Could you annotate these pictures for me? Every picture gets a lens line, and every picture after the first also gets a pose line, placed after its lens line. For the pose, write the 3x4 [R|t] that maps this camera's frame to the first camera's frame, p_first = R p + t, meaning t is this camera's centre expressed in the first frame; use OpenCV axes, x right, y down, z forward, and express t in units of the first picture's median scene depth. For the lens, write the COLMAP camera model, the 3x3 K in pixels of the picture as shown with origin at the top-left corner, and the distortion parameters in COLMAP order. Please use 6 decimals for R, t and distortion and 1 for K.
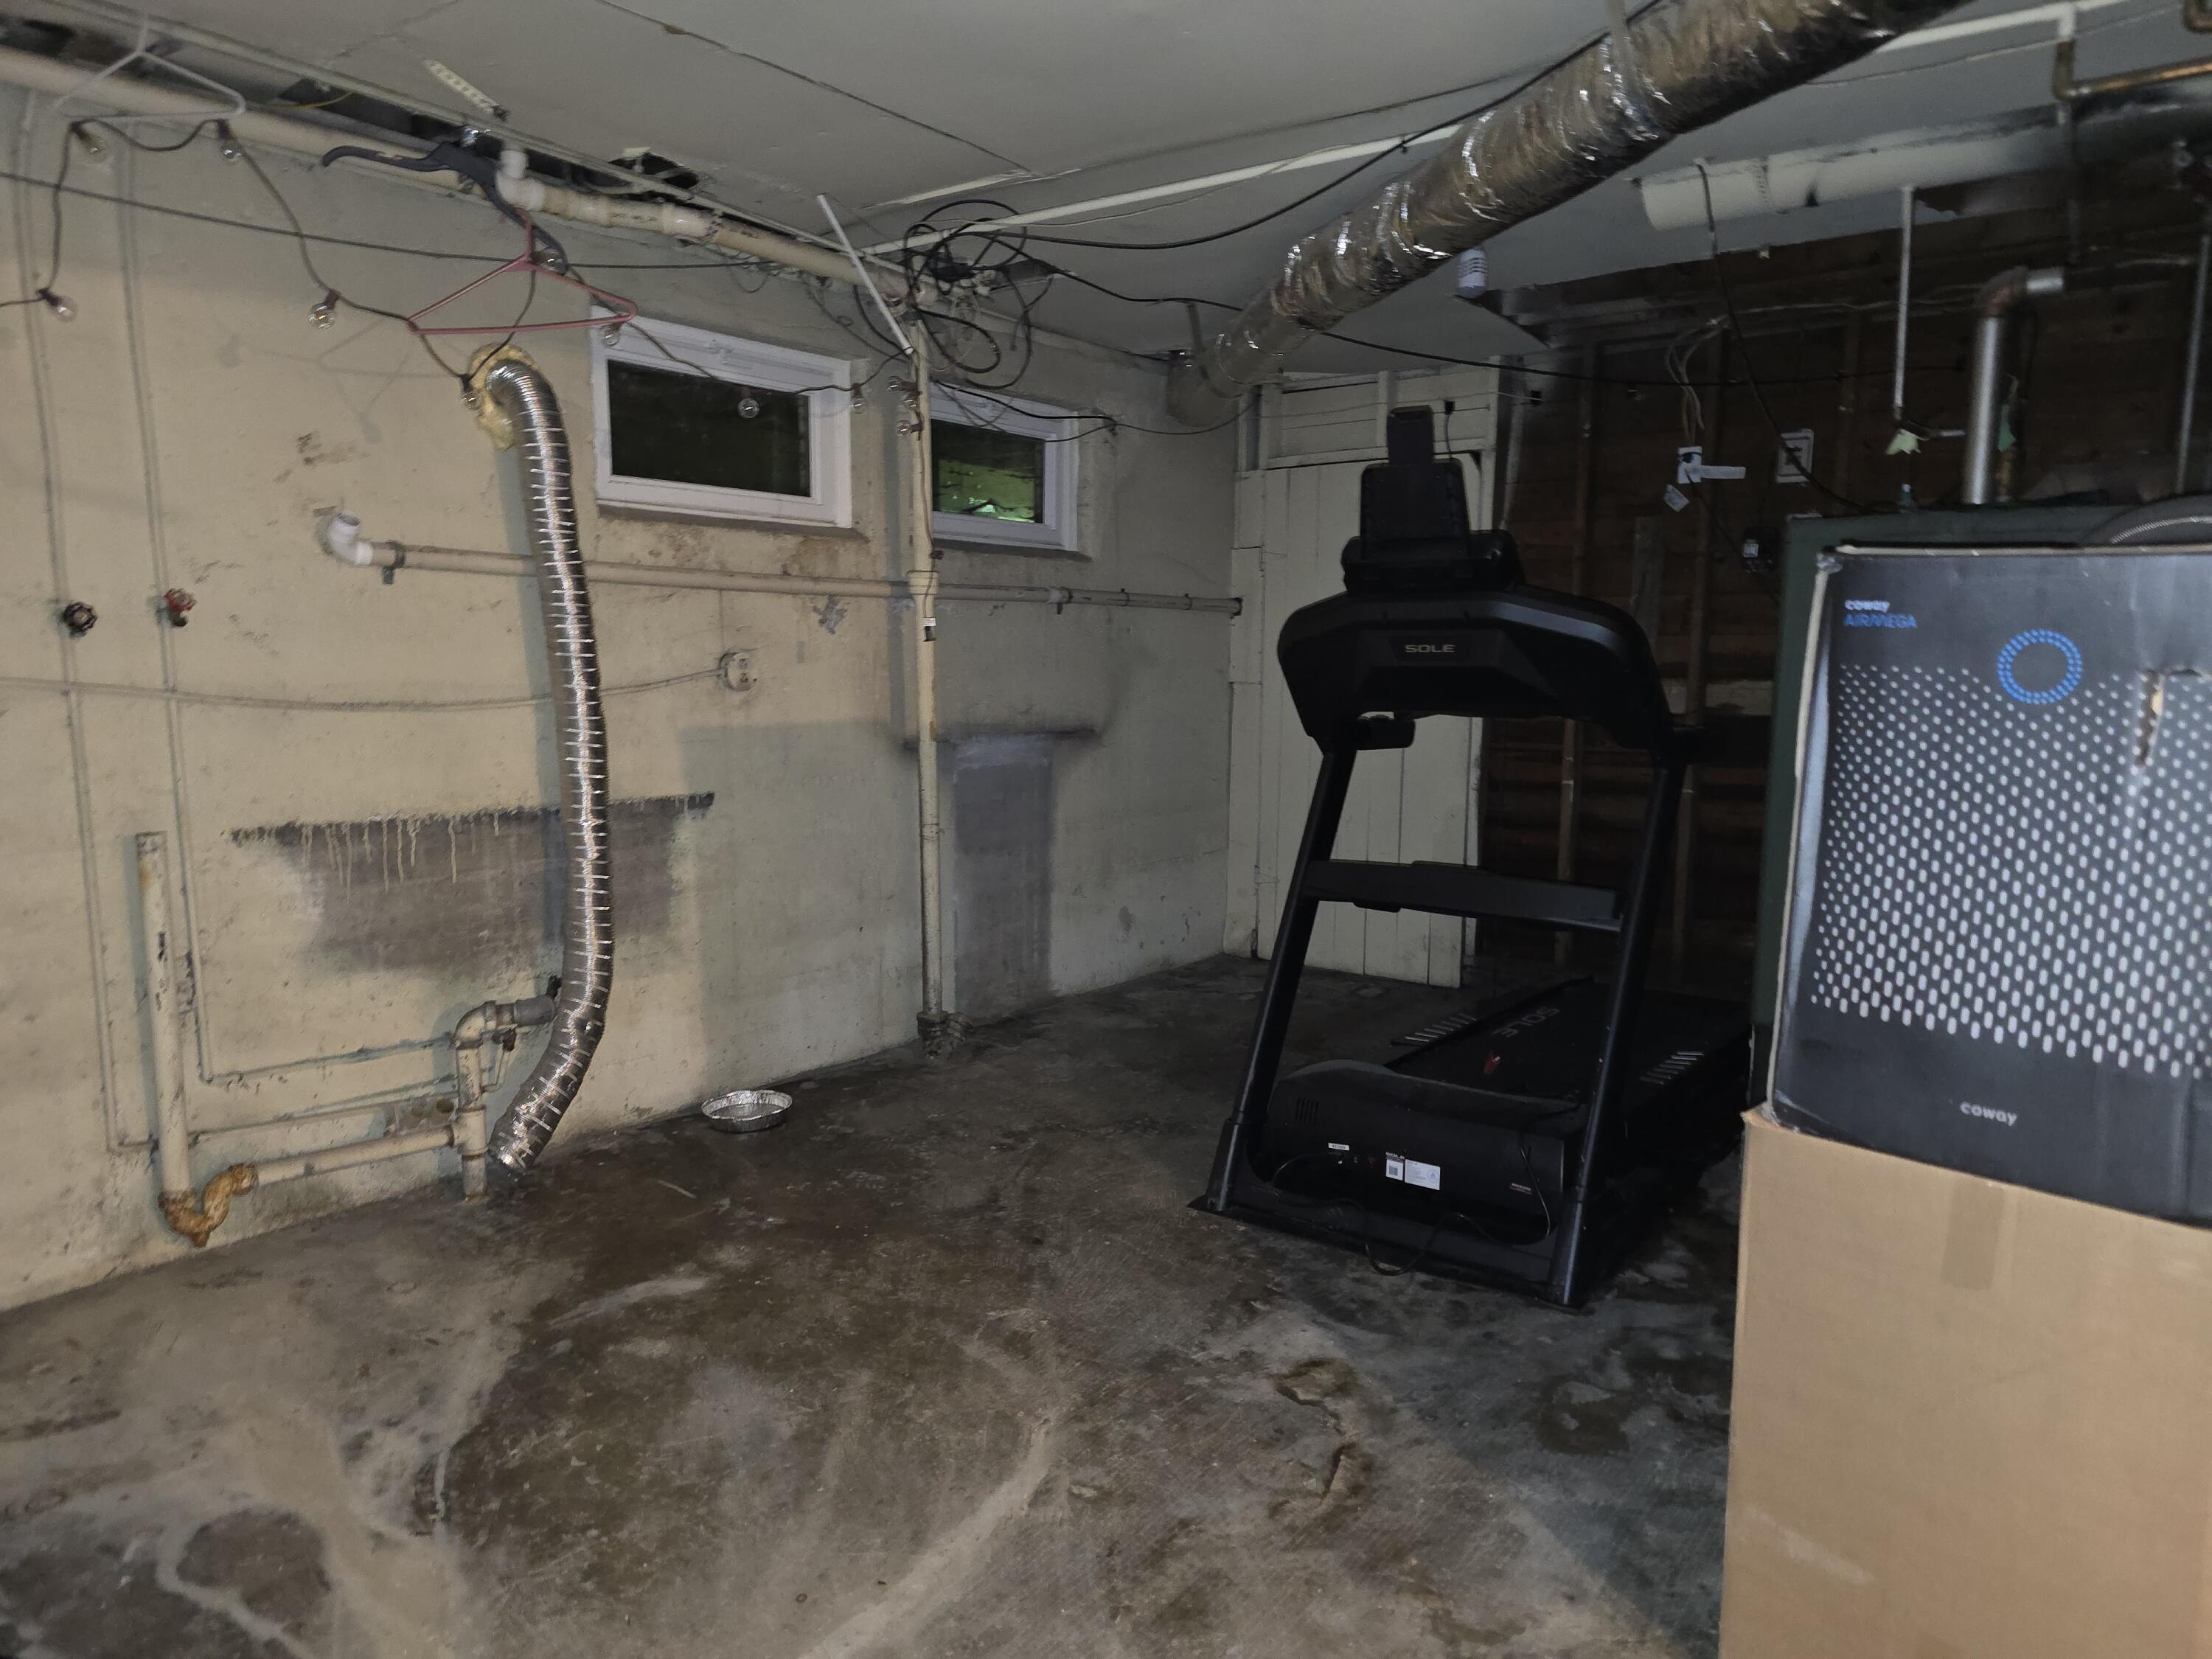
lens RADIAL K [[1491.2, 0, 1142.7], [0, 1491.2, 857.5], [0, 0, 1]] dist [0.051704, -0.047622]
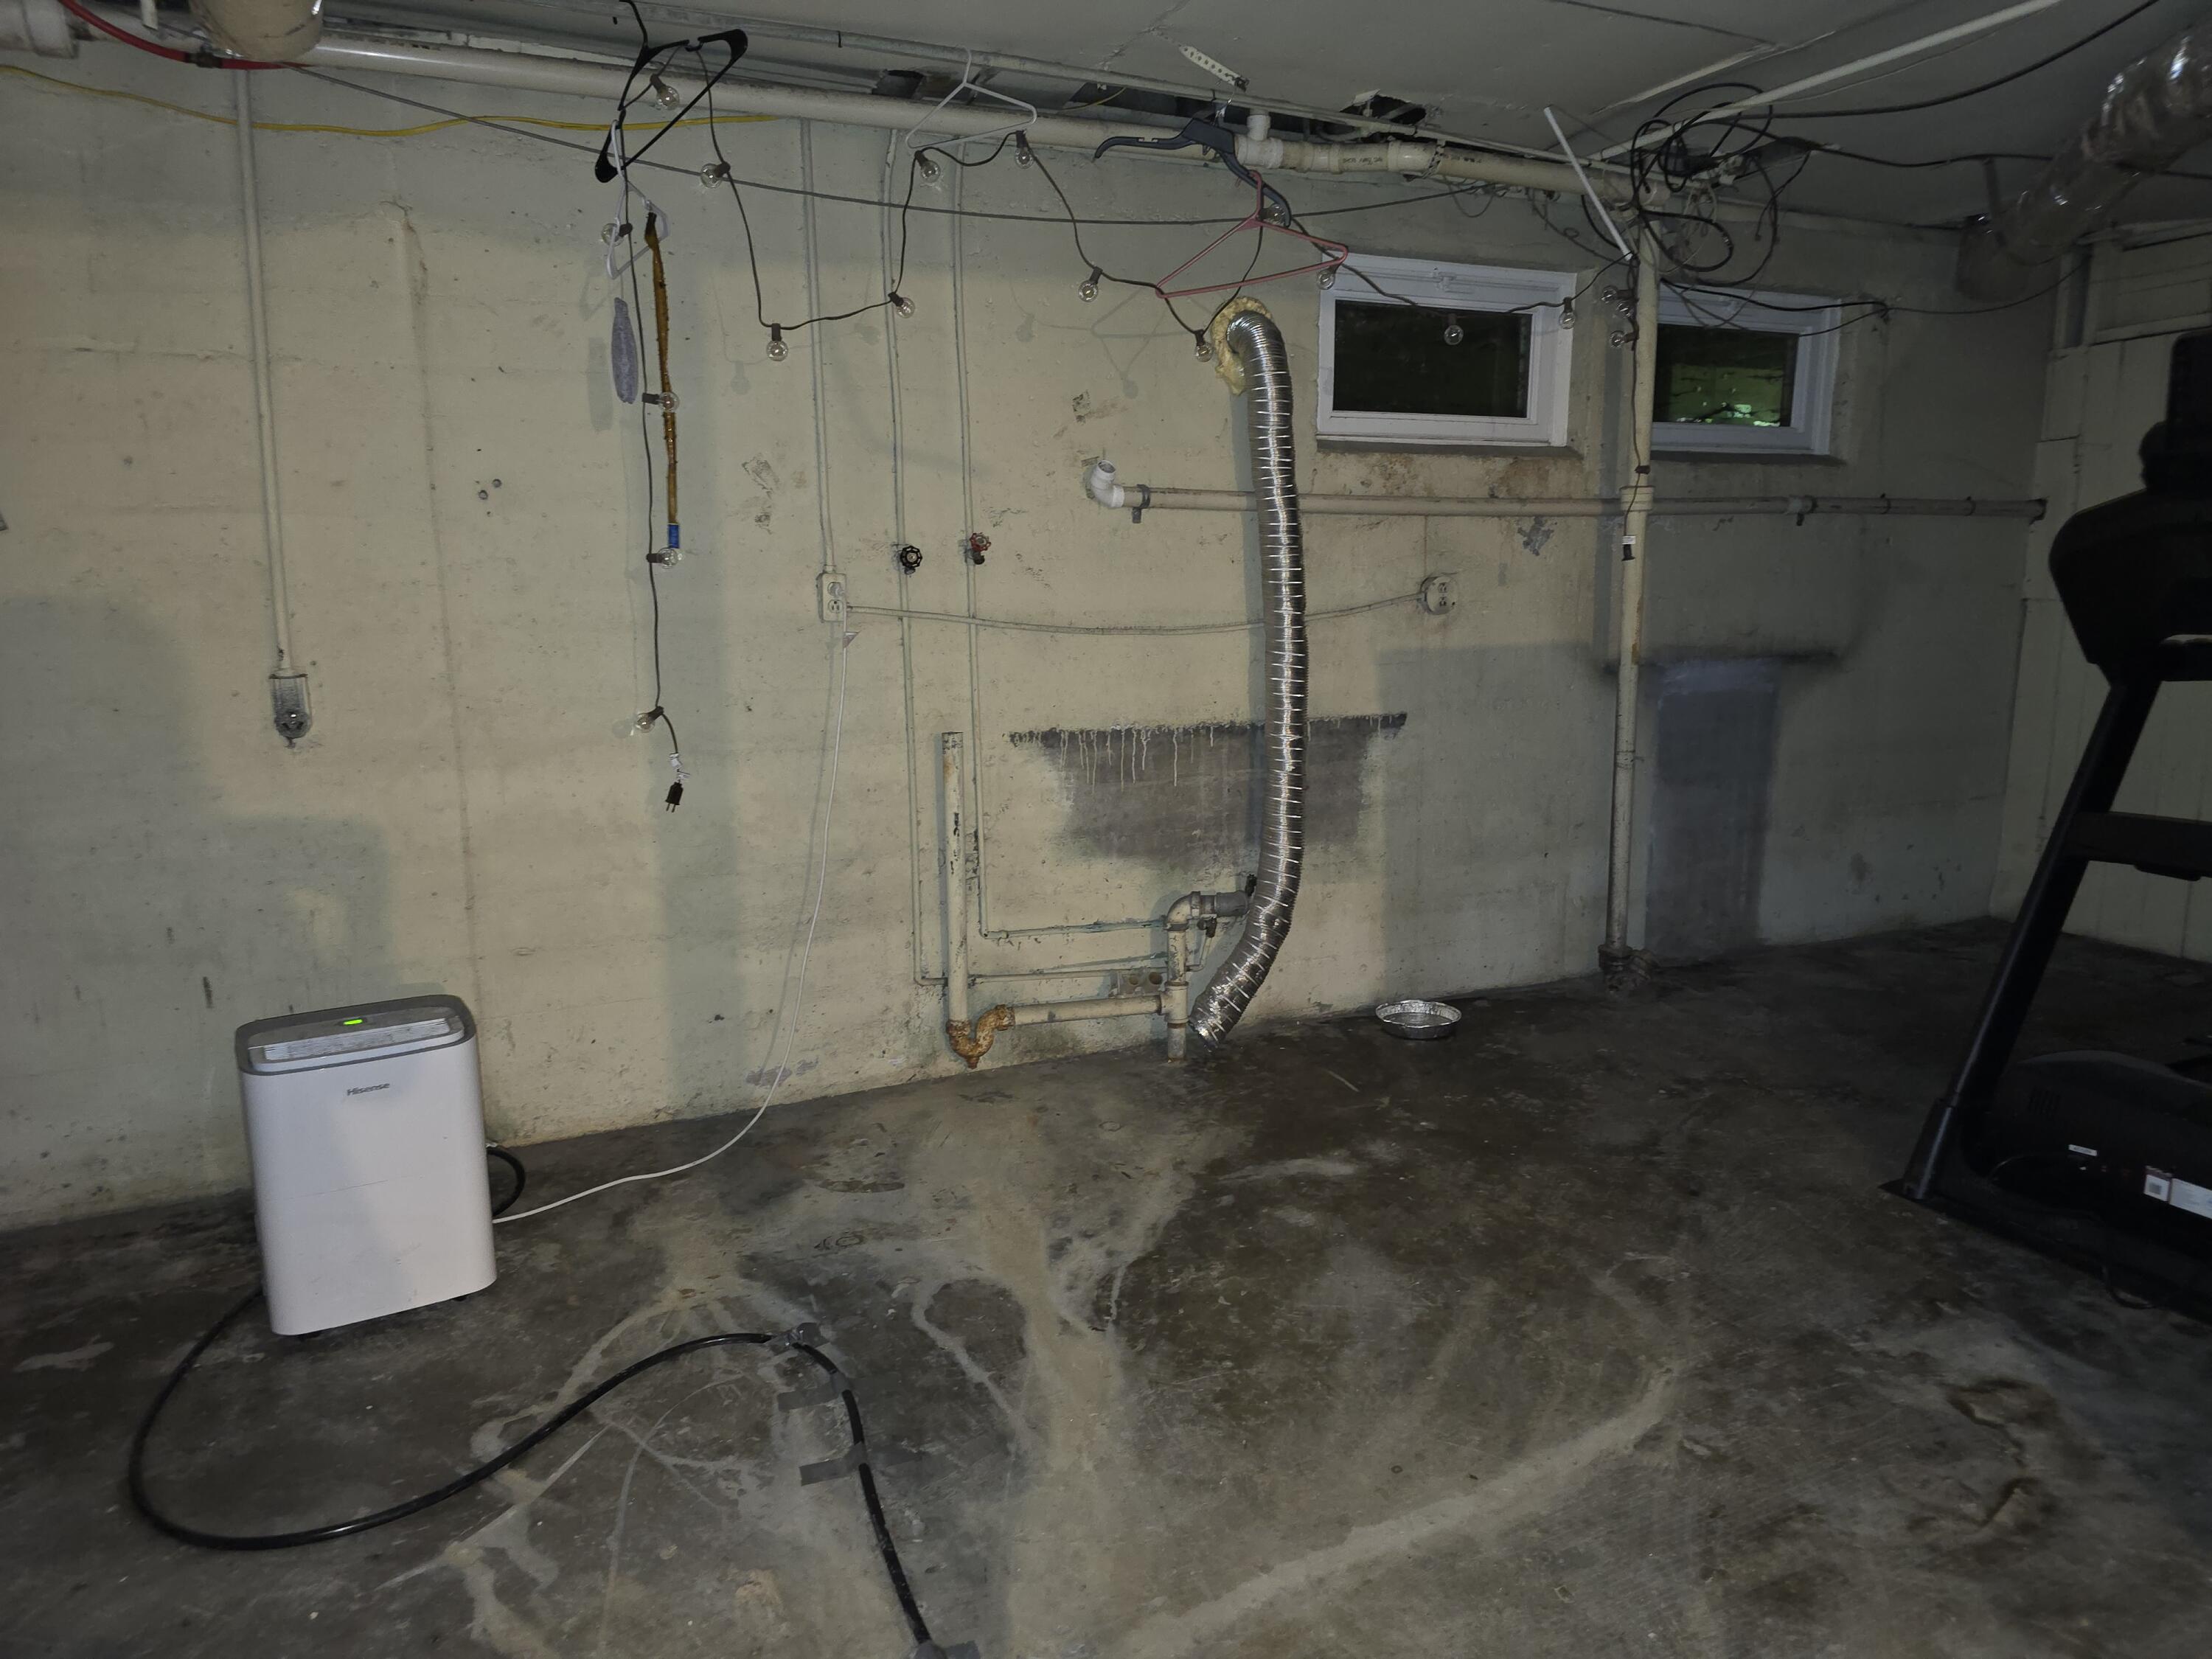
lens RADIAL K [[1491.2, 0, 1125.2], [0, 1491.2, 844.7], [0, 0, 1]] dist [0.051704, -0.047622]
pose [[0.877851, 0.071631, -0.473547, 0.049680], [-0.051494, 0.997137, 0.055375, 0.000761], [0.476157, -0.024226, 0.879026, -0.011020]]
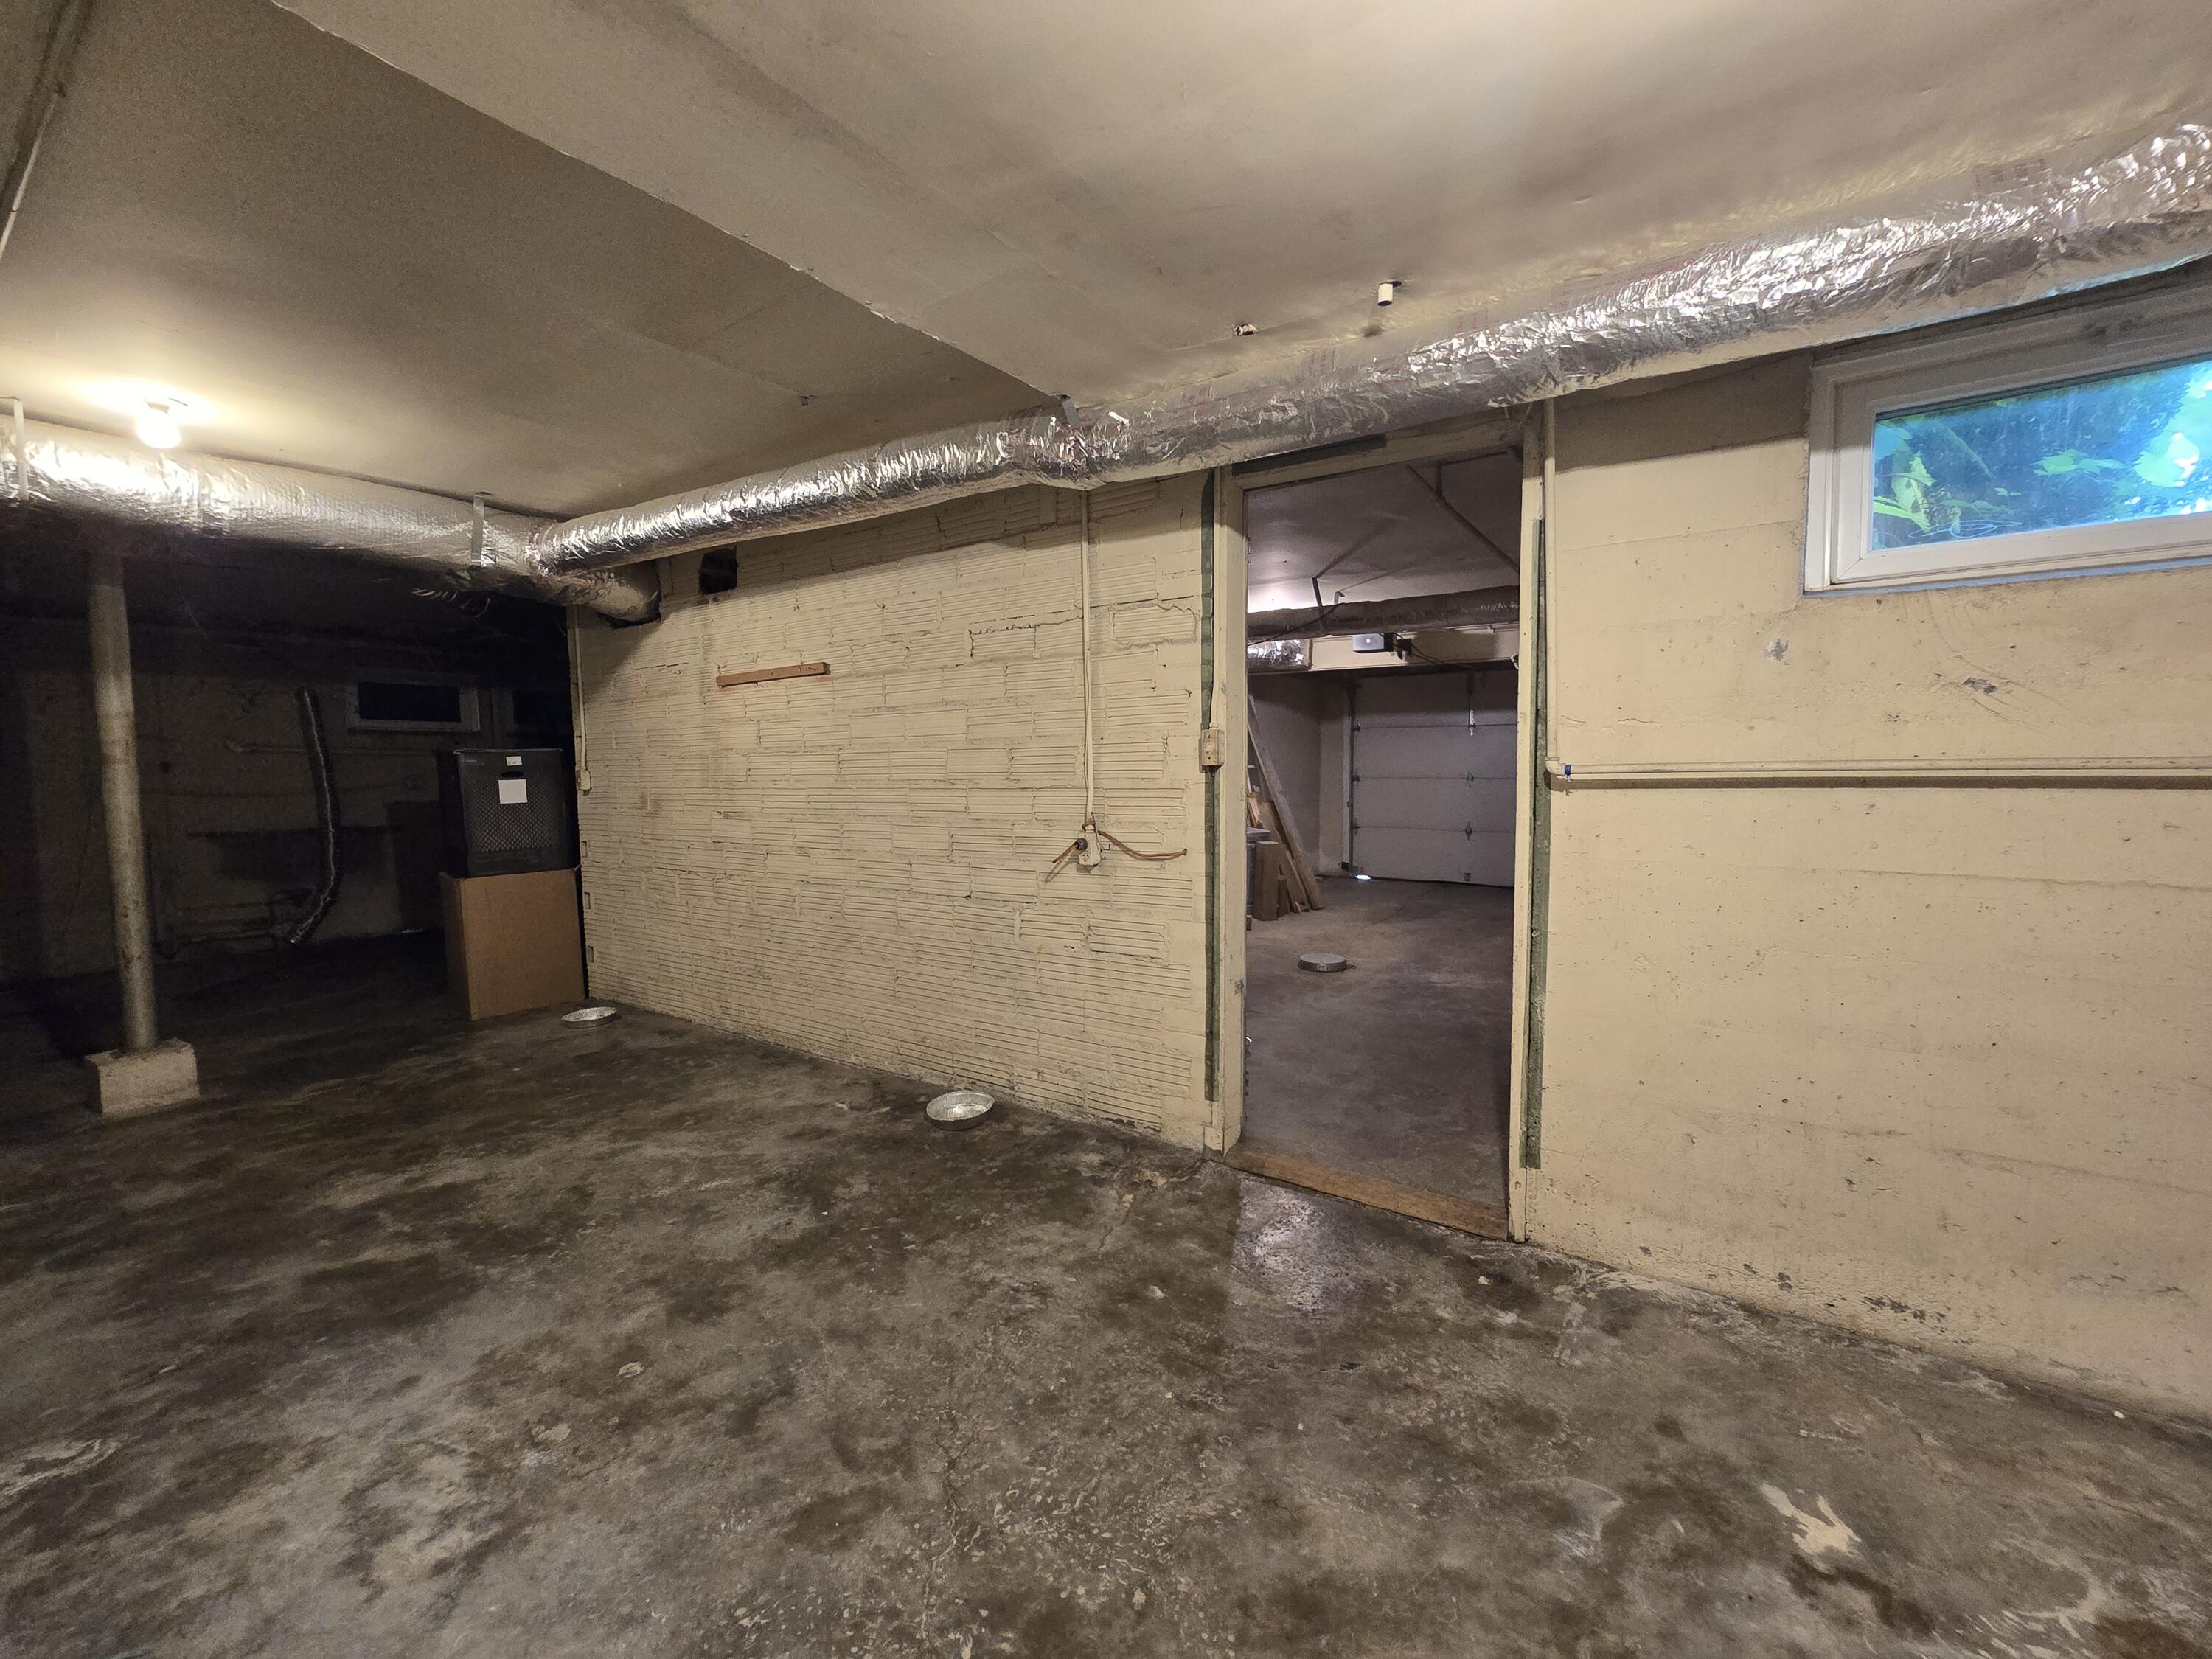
lens RADIAL K [[909.7, 0, 1112.1], [0, 909.7, 830.4], [0, 0, 1]] dist [-0.004614, 0.001556]
pose [[0.999631, -0.025299, -0.009934, 1.370046], [0.024482, 0.996869, -0.075187, 0.165737], [0.011805, 0.074916, 0.997120, -0.910842]]
